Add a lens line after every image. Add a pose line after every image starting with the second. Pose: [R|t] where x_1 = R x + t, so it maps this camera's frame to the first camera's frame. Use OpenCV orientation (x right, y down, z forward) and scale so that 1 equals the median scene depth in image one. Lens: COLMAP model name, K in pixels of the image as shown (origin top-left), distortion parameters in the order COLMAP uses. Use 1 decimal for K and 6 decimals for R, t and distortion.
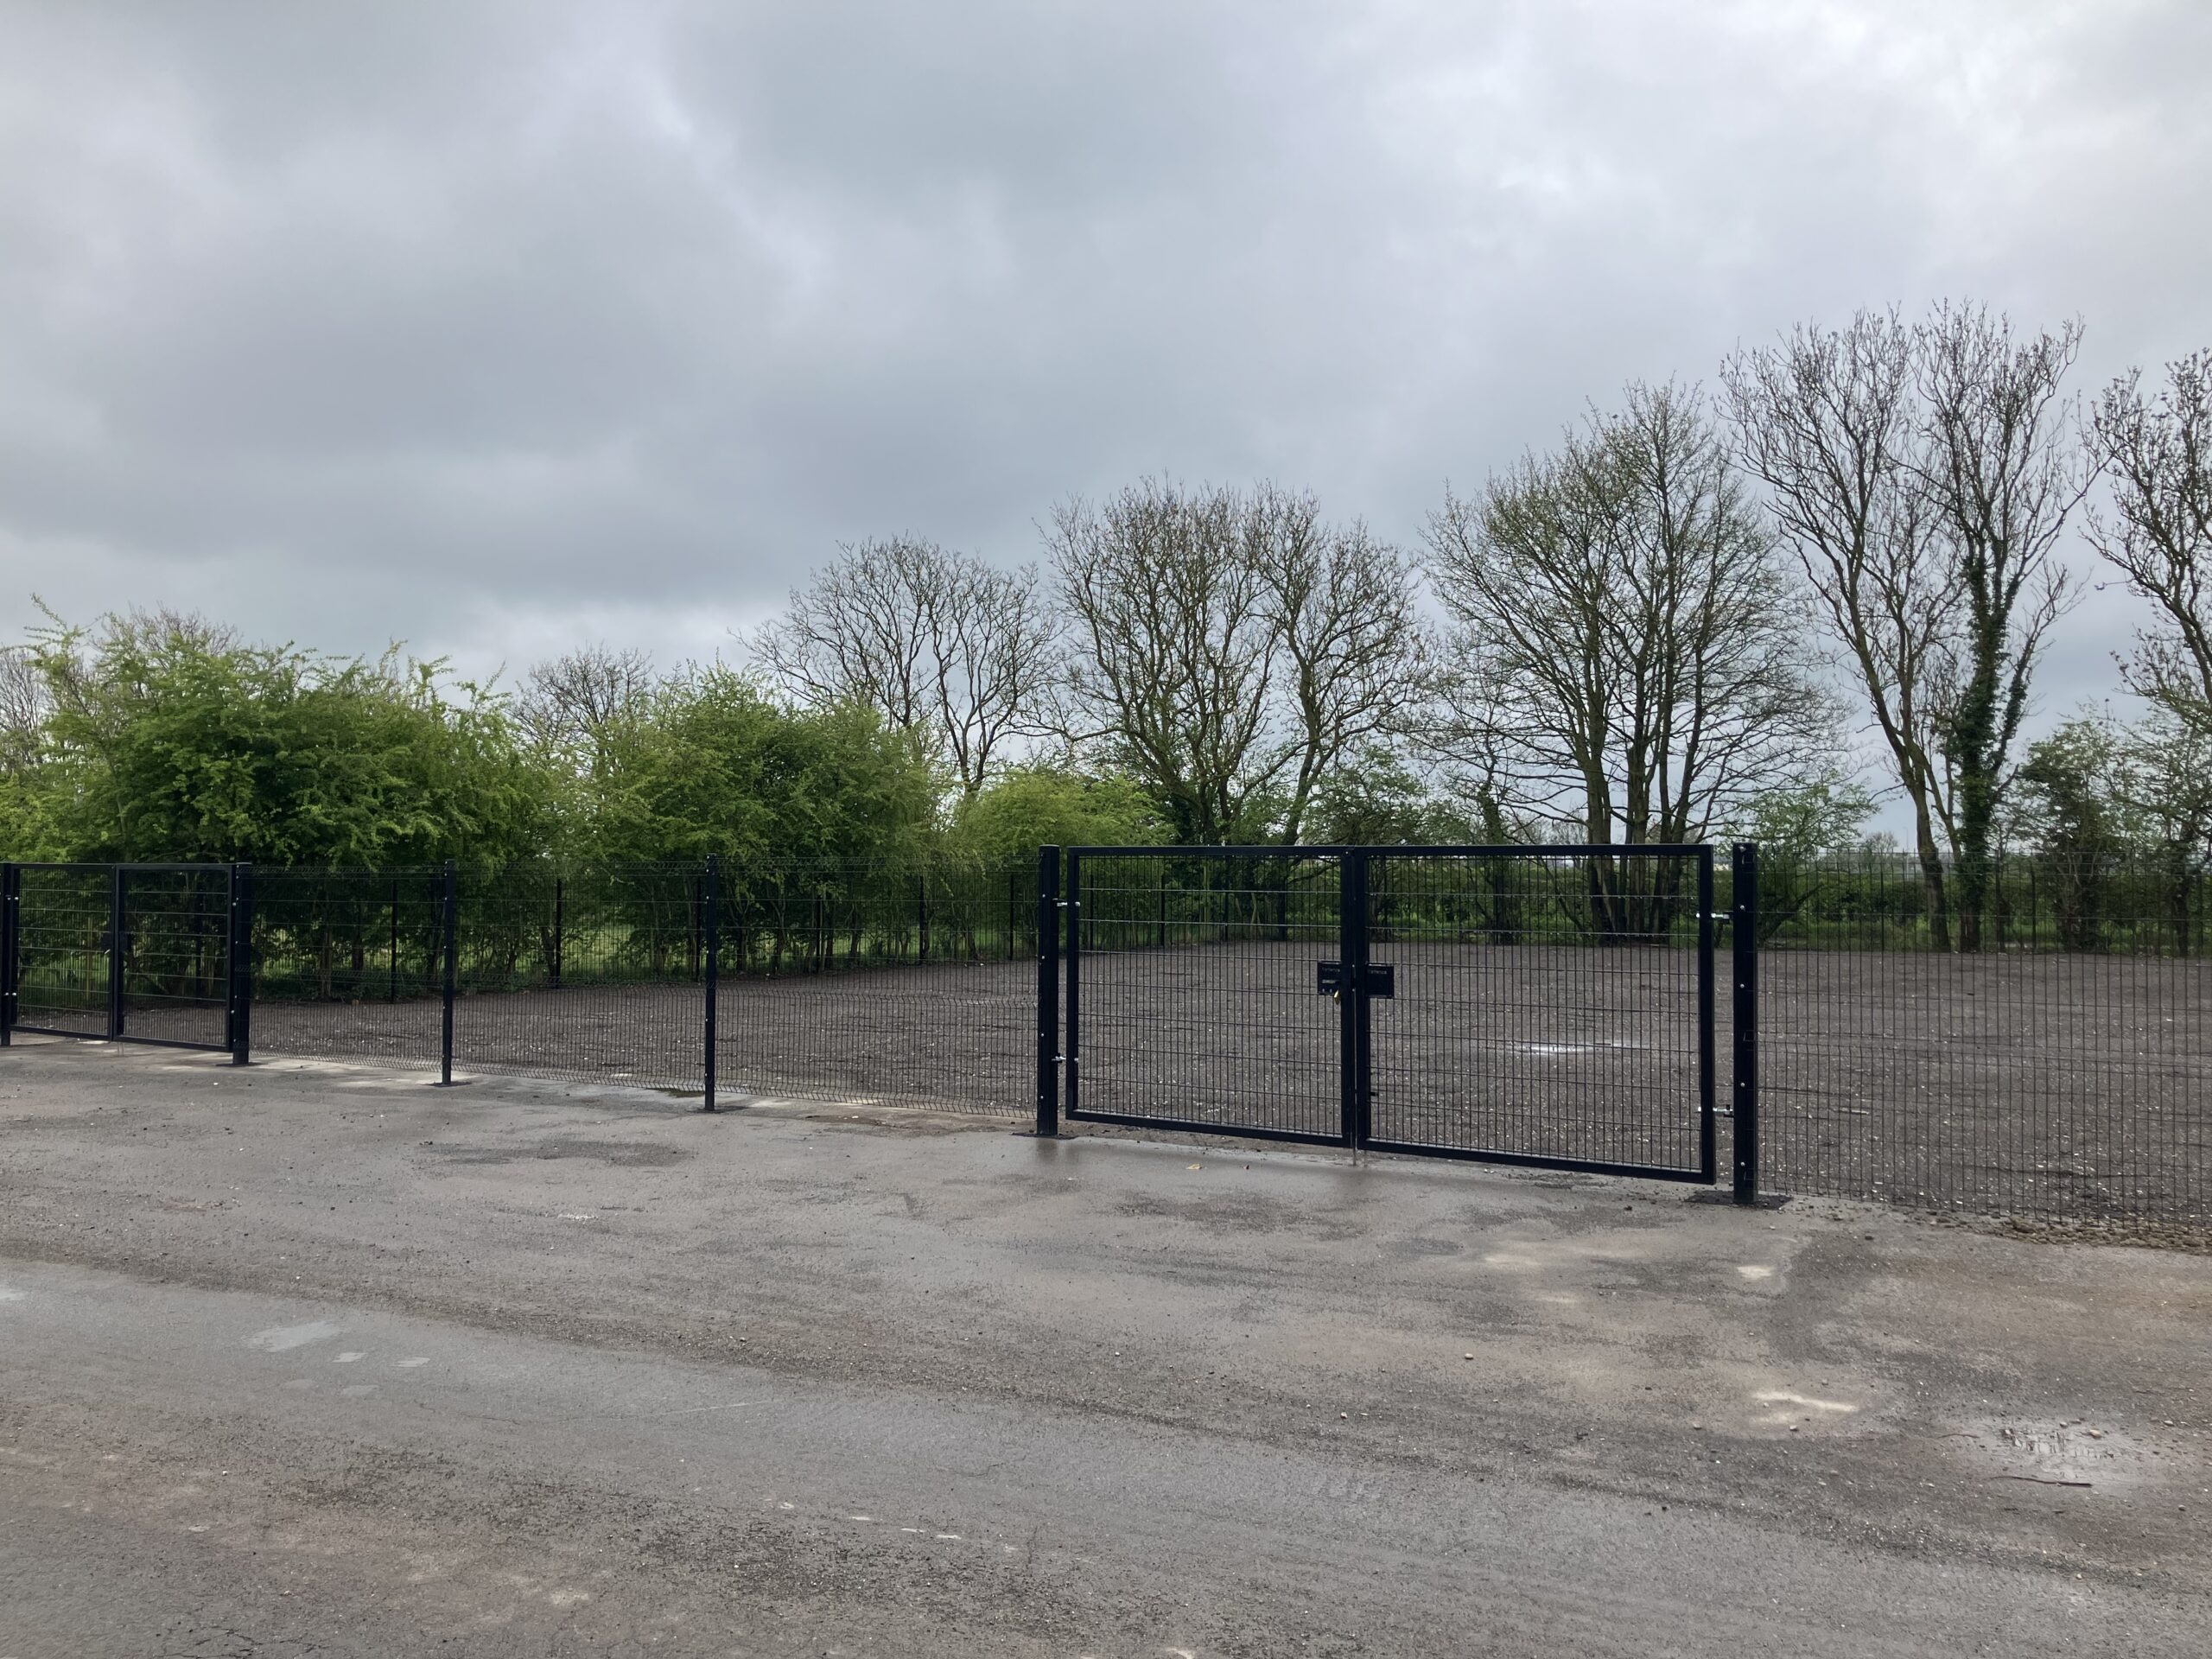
lens RADIAL K [[1851.5, 0, 1106.0], [0, 1851.5, 829.5], [0, 0, 1]] dist [0.011242, 0.006480]
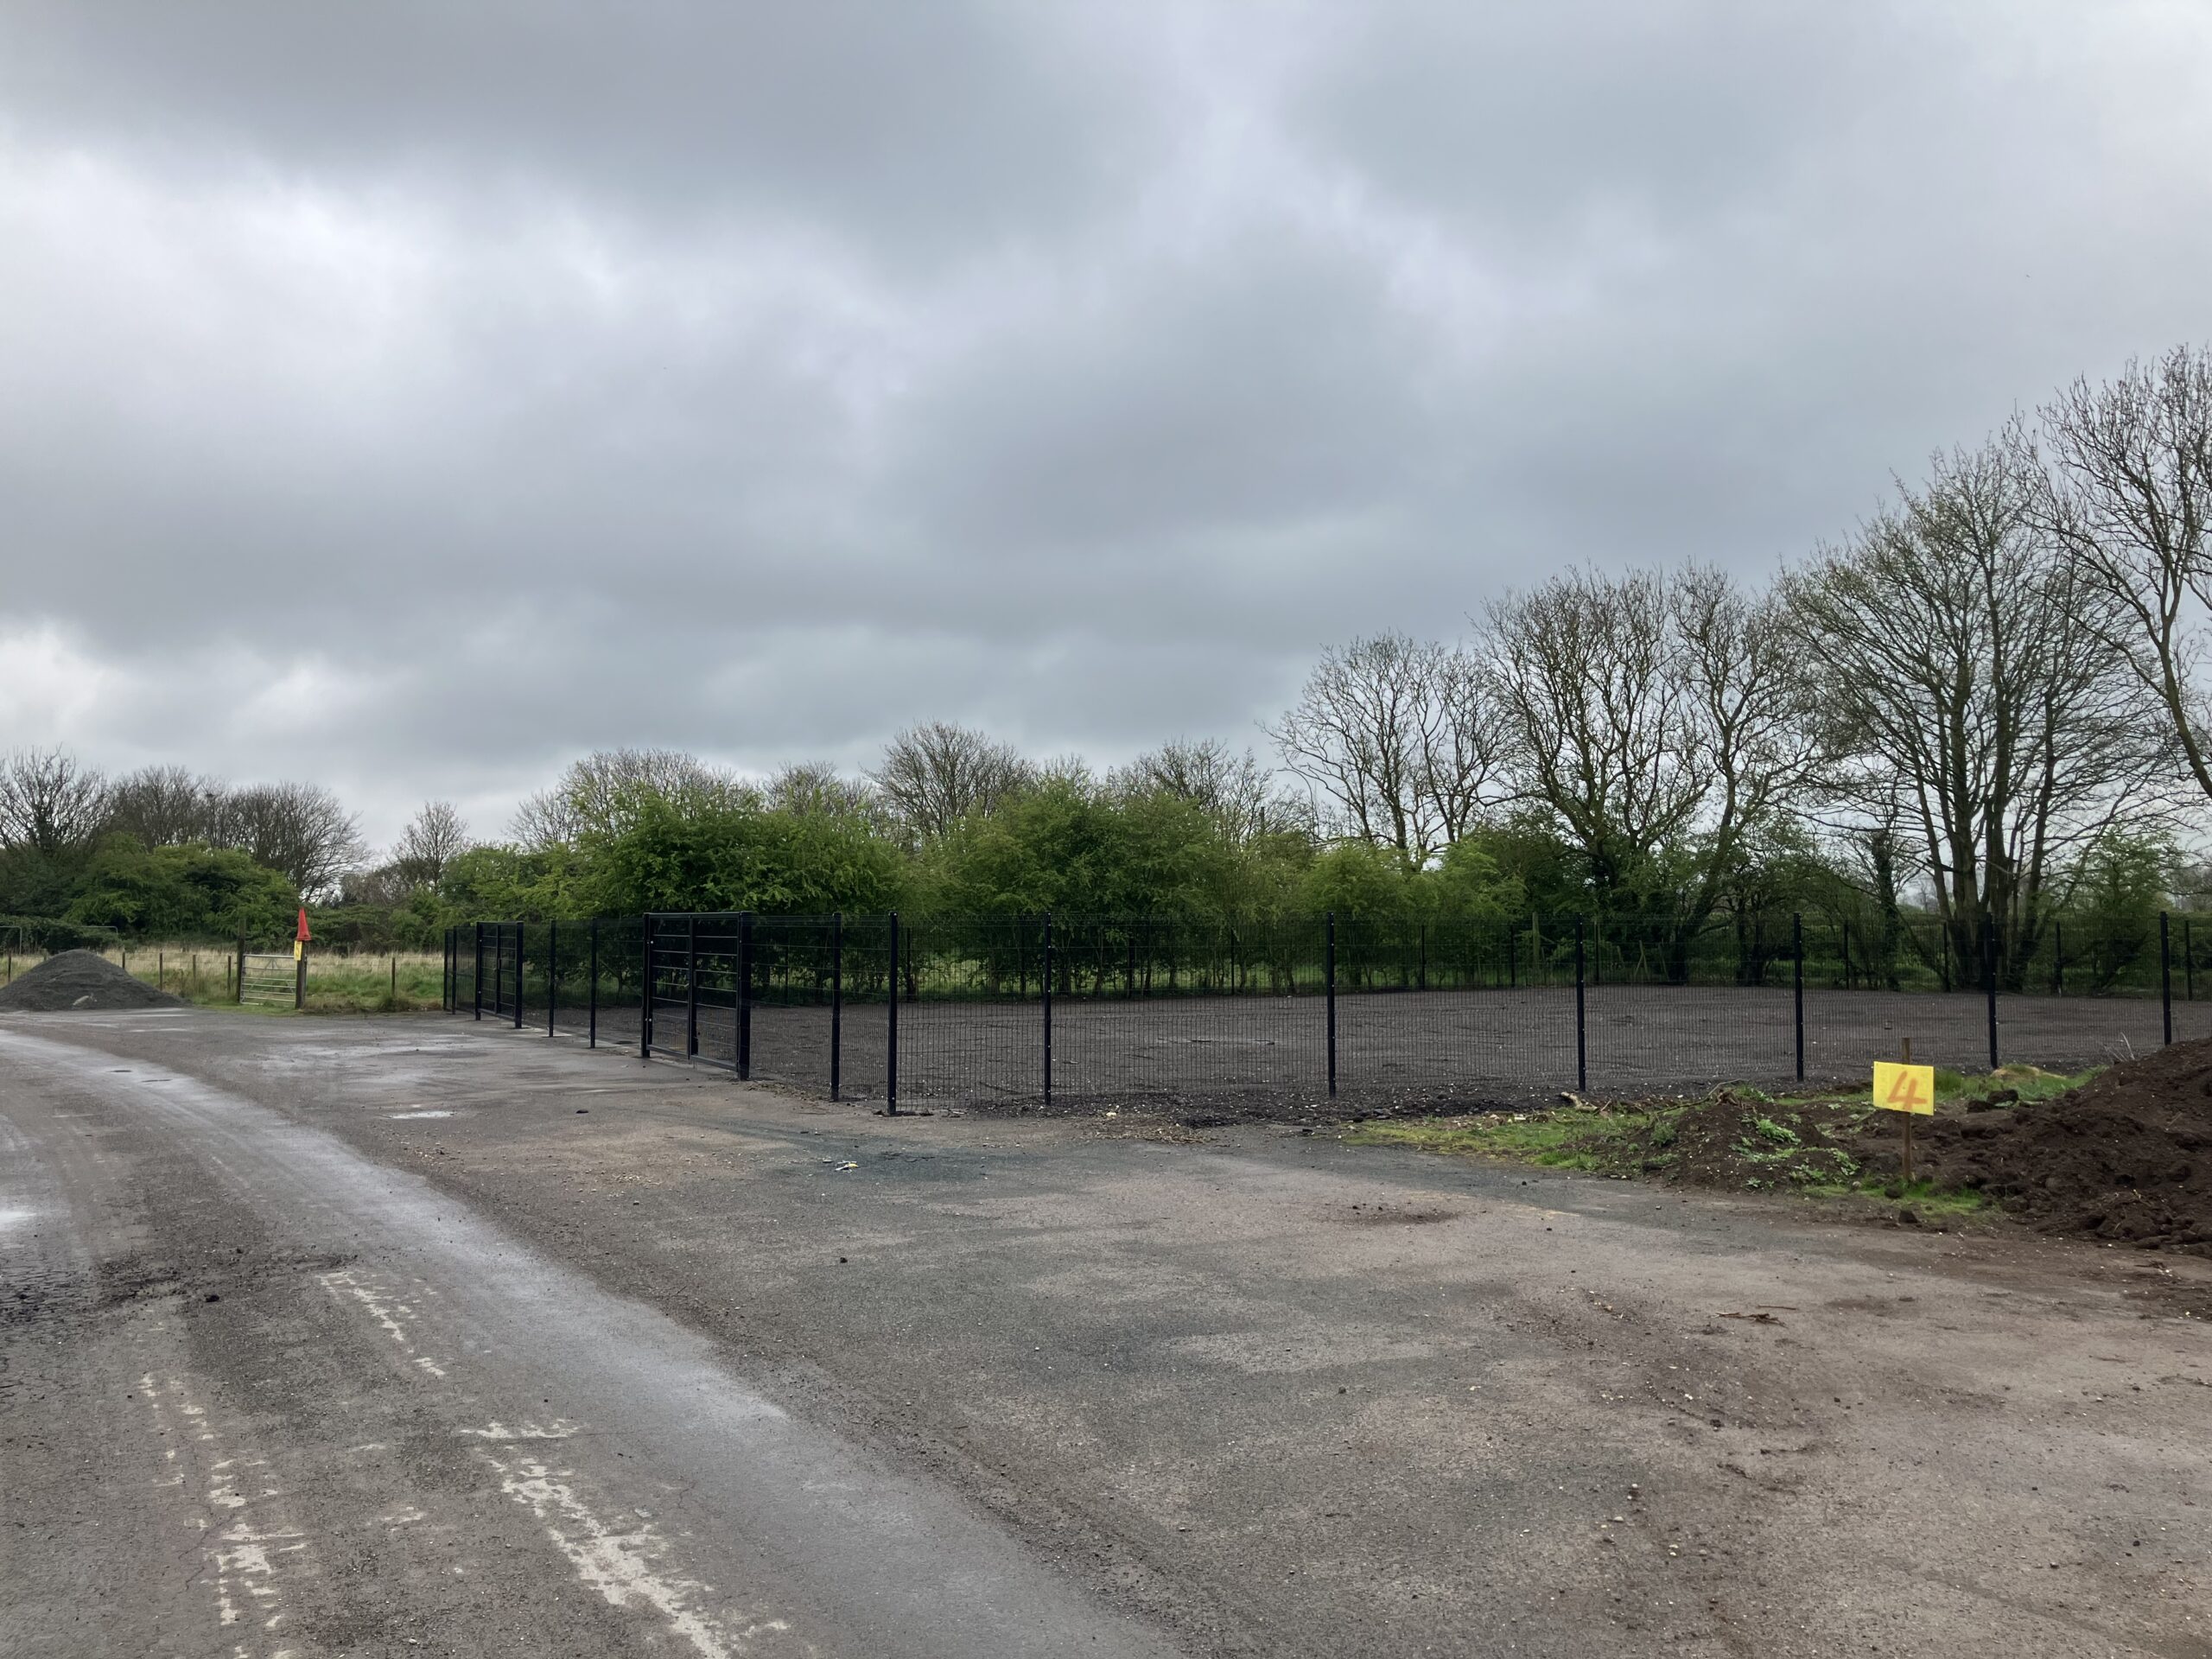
lens RADIAL K [[1851.5, 0, 1106.0], [0, 1851.5, 829.5], [0, 0, 1]] dist [0.011242, 0.006480]
pose [[0.857972, -0.027611, -0.512954, 0.376228], [0.015770, 0.999500, -0.027423, -0.005569], [0.513454, 0.015439, 0.857978, -0.110202]]
